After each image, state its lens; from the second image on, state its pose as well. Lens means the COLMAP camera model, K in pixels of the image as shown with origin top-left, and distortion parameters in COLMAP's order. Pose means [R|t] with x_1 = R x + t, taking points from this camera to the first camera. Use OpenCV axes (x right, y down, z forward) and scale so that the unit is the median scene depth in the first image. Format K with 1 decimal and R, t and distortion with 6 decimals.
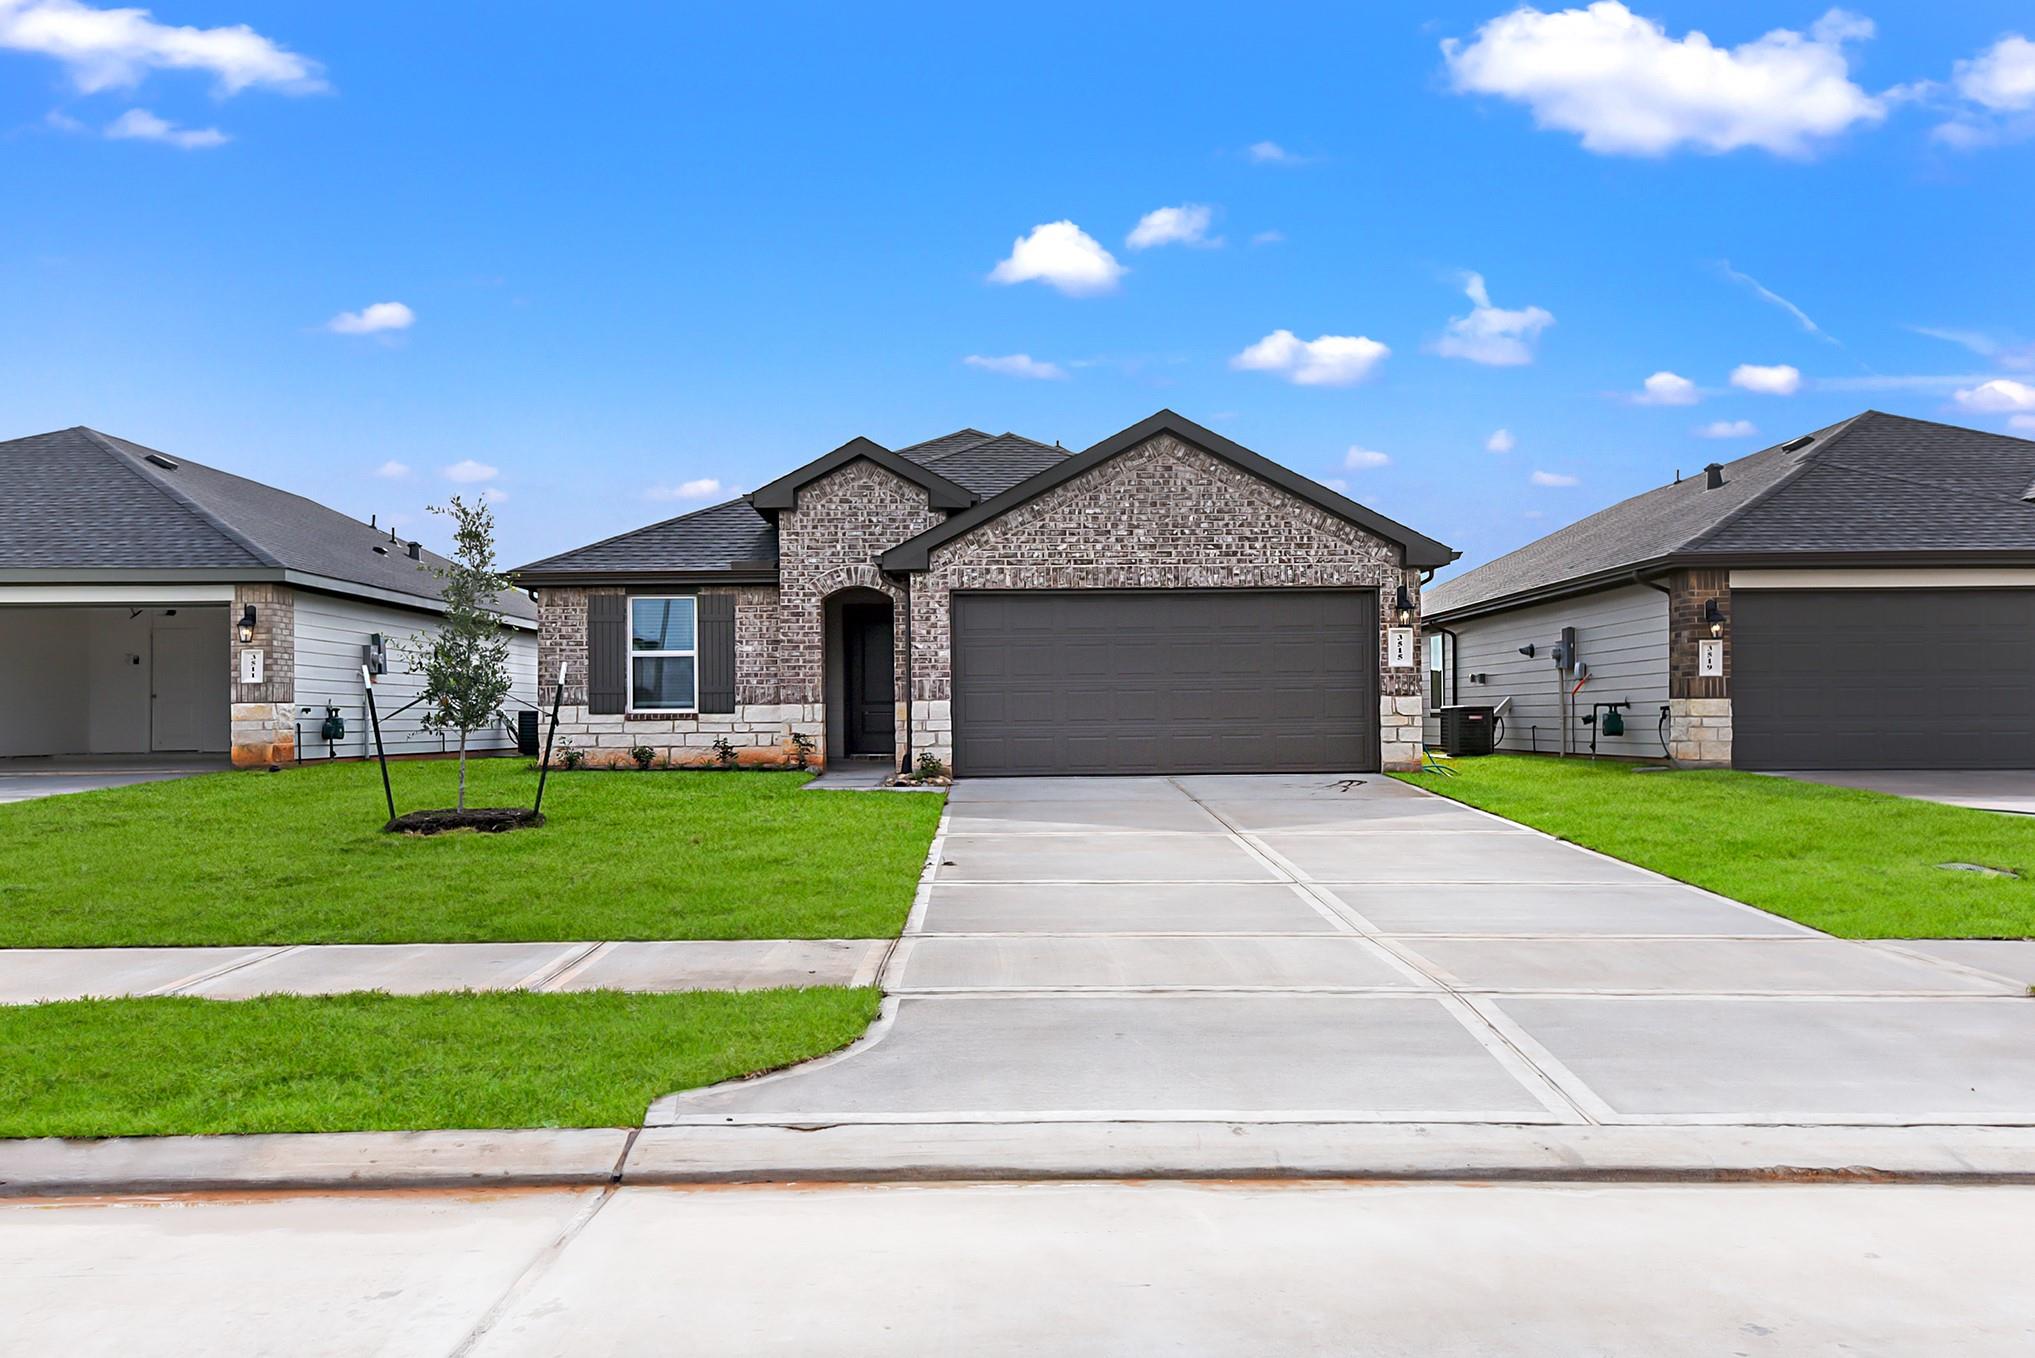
lens RADIAL K [[1549.3, 0, 1017.5], [0, 1549.3, 679.0], [0, 0, 1]] dist [0.044014, 0.005496]
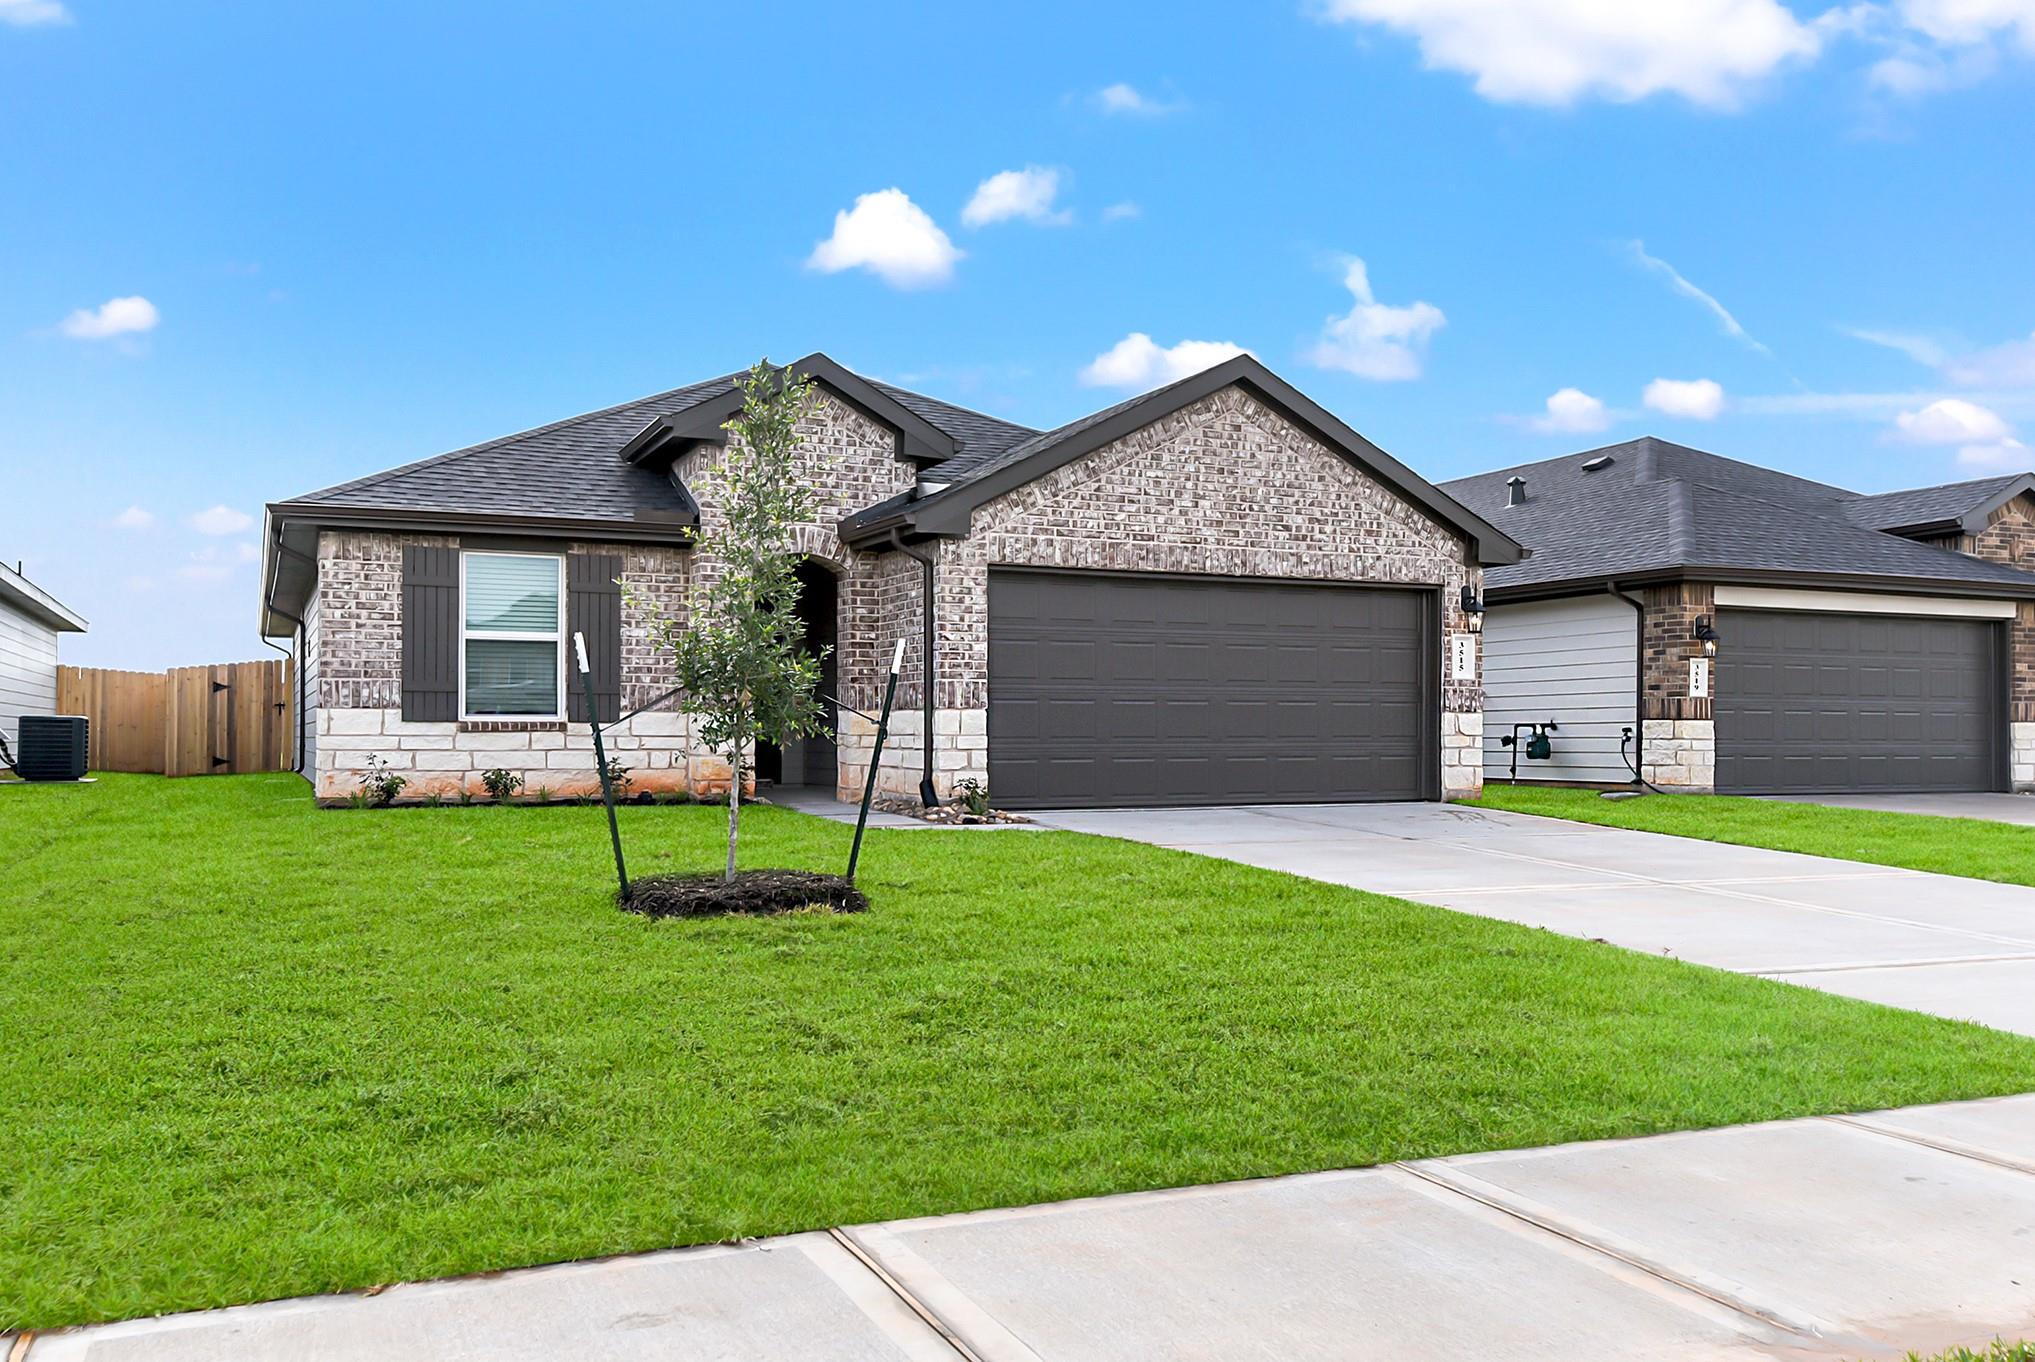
lens RADIAL K [[1661.9, 0, 1021.4], [0, 1661.9, 694.8], [0, 0, 1]] dist [0.054319, 0.001443]
pose [[0.915519, 0.019603, 0.401796, -0.353692], [-0.019956, 0.999795, -0.003308, 0.008931], [-0.401779, -0.004989, 0.915723, 0.245611]]
